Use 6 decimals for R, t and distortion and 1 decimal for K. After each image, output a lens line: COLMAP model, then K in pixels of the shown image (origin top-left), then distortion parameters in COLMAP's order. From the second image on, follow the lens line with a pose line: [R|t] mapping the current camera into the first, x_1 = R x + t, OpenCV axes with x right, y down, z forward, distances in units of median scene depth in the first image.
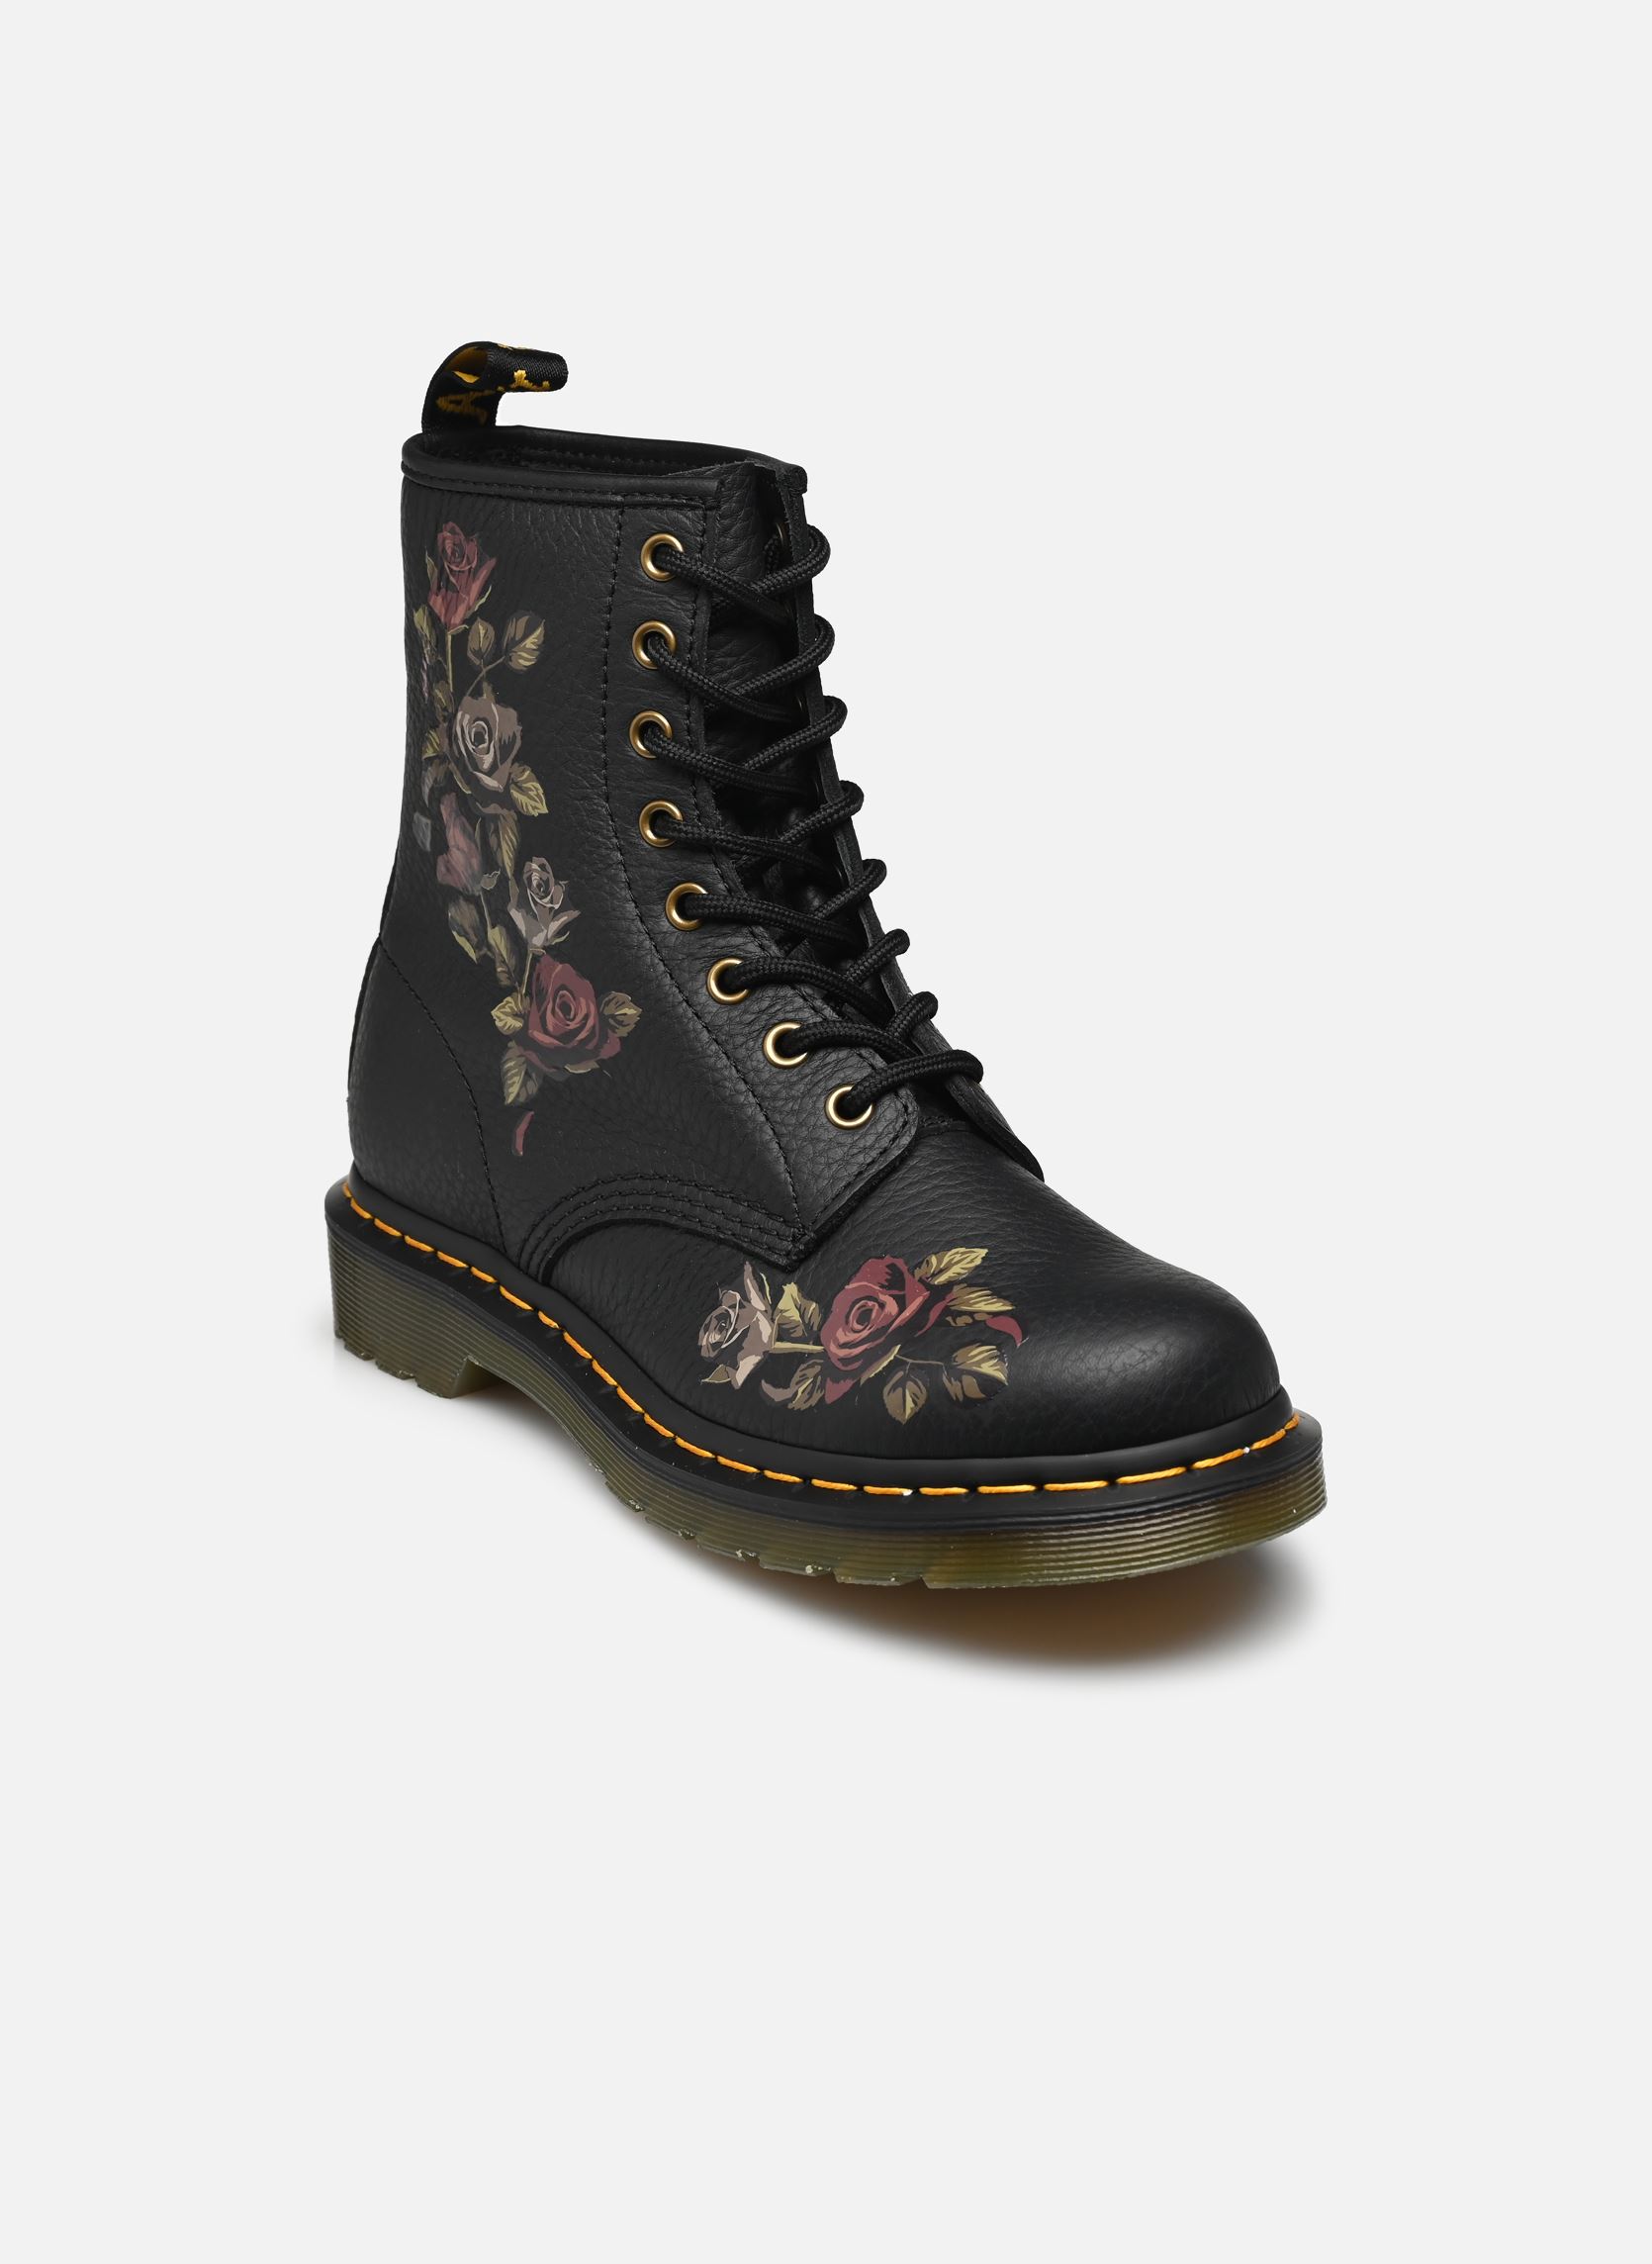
lens RADIAL K [[7222.2, 0, 826.1], [0, 7222.2, 1131.8], [0, 0, 1]] dist [0.001576, 0.000000]
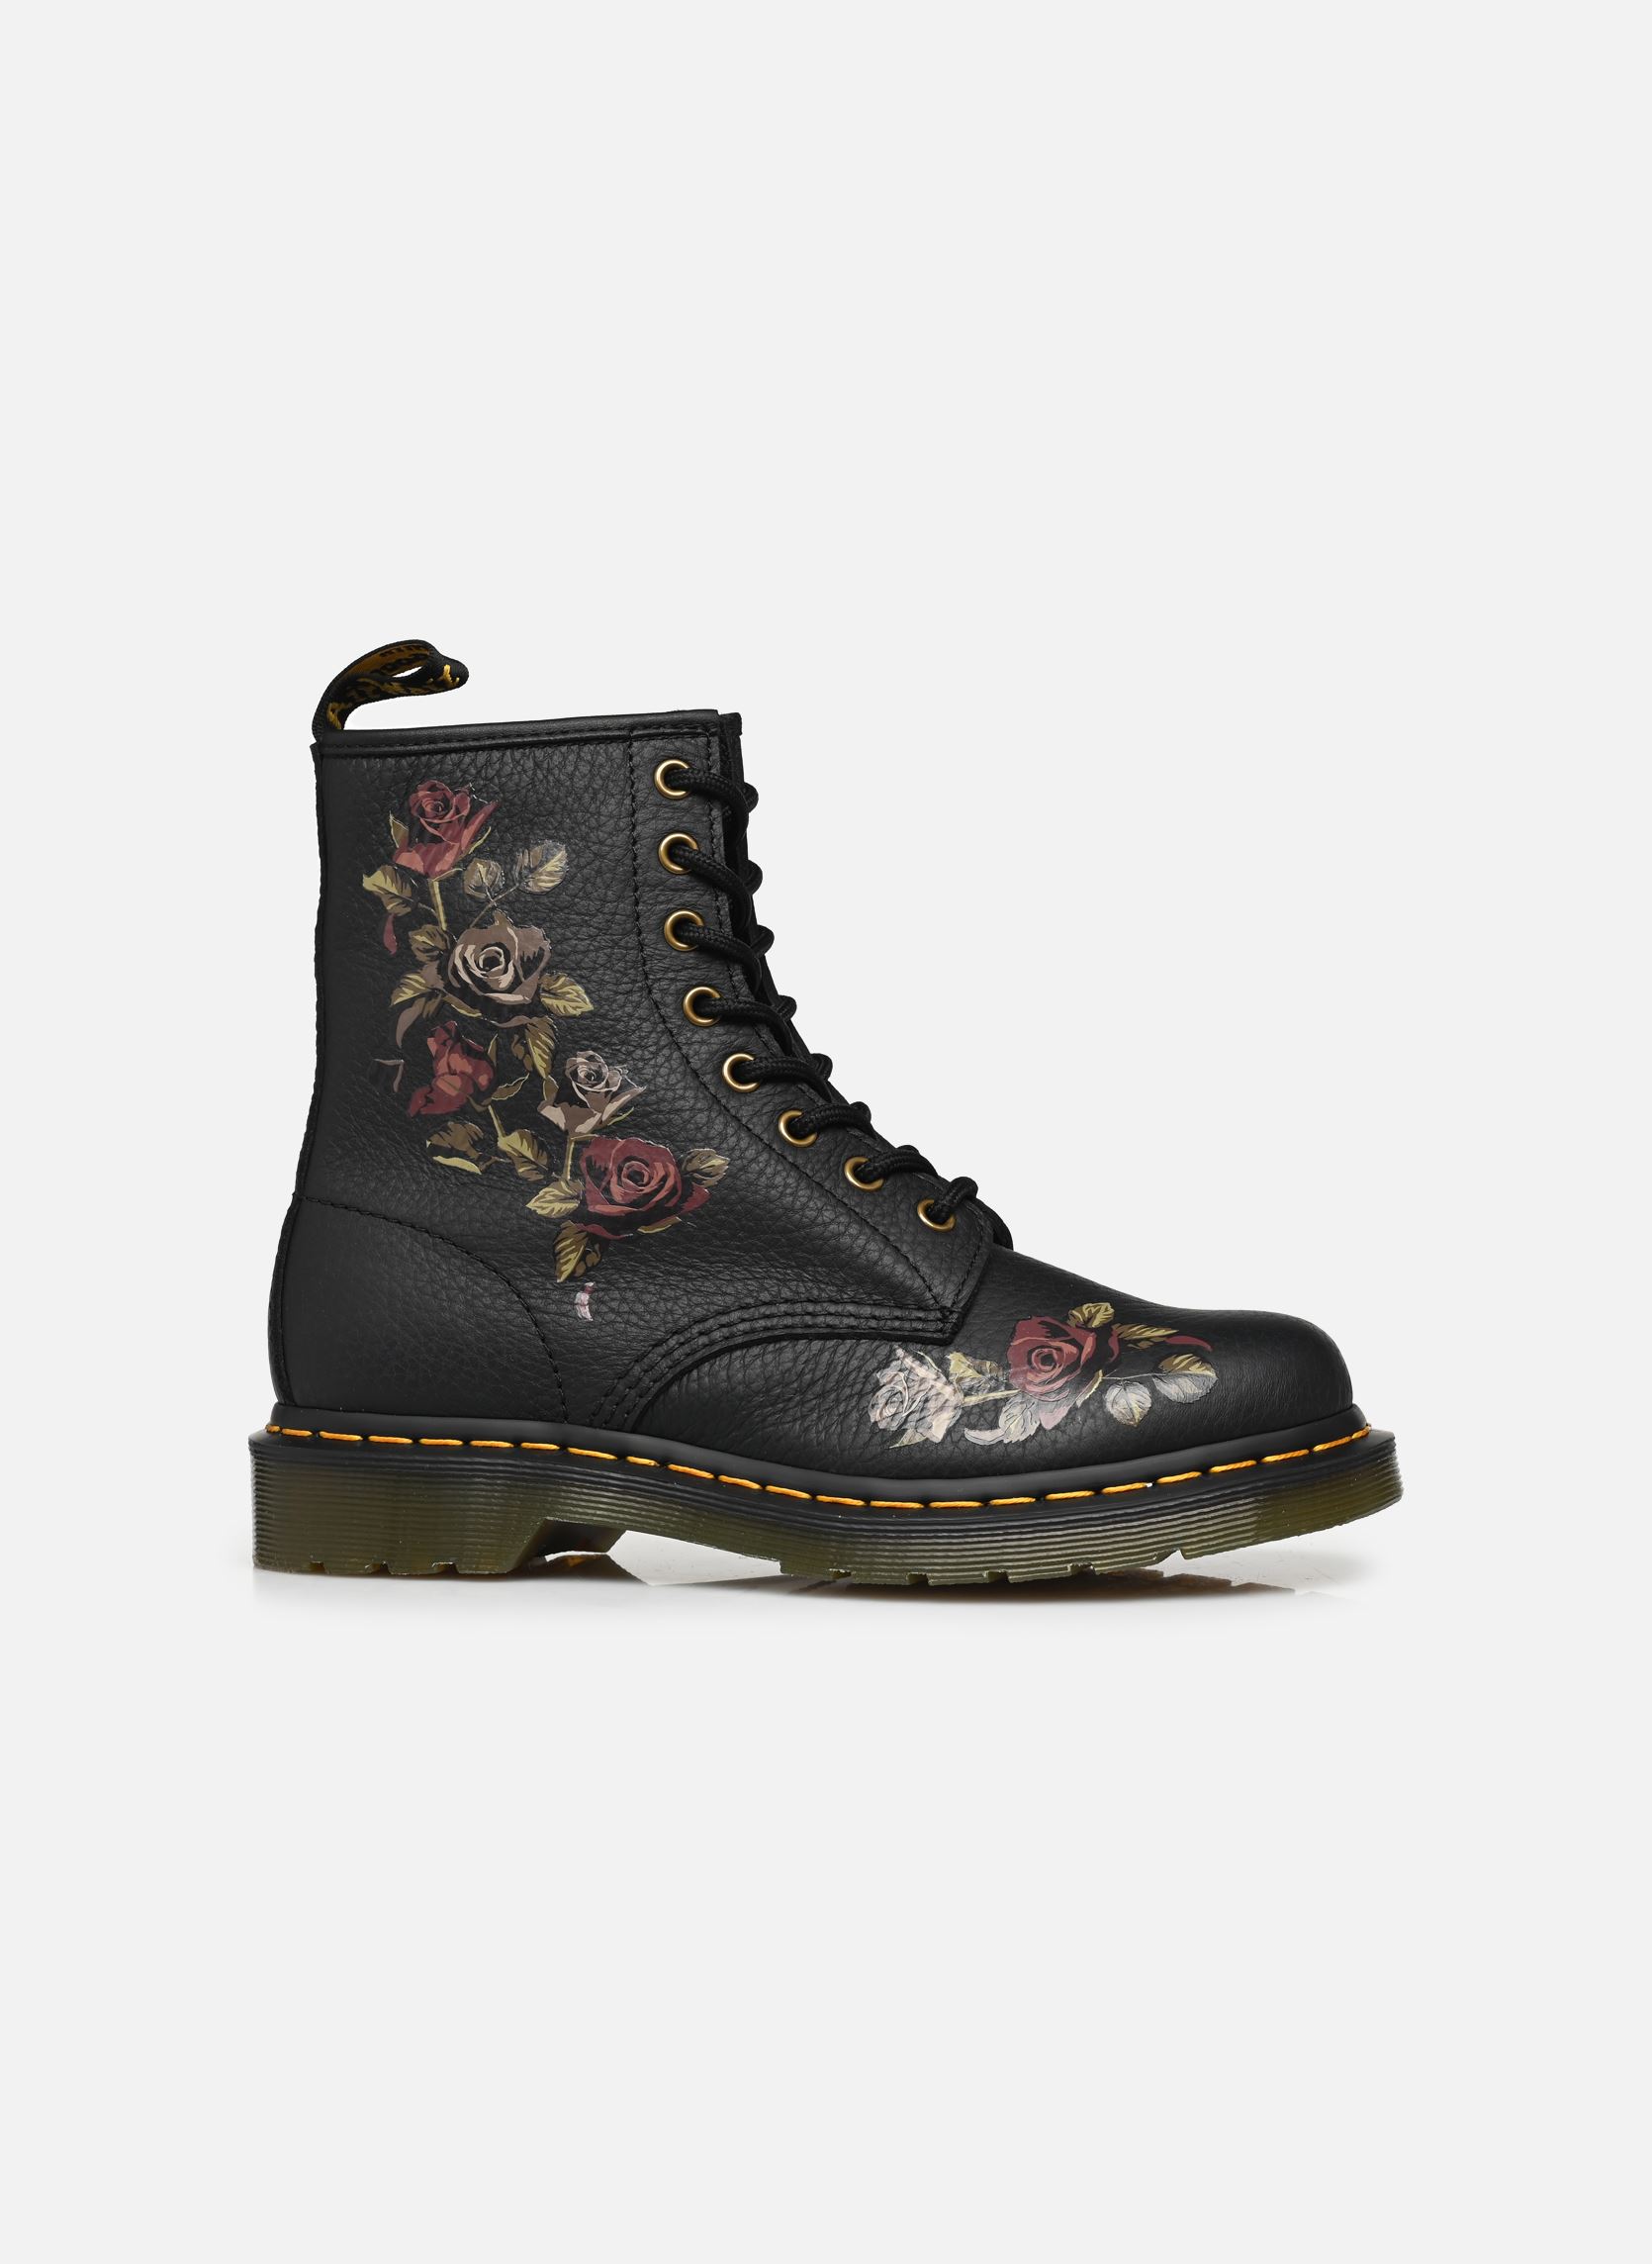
lens RADIAL K [[7222.2, 0, 826.2], [0, 7222.2, 1132.6], [0, 0, 1]] dist [0.001576, 0.000000]
pose [[0.729001, -0.001497, 0.684511, -0.779440], [0.205981, 0.954128, -0.217282, 0.225406], [-0.652786, 0.299395, 0.695869, 0.196609]]
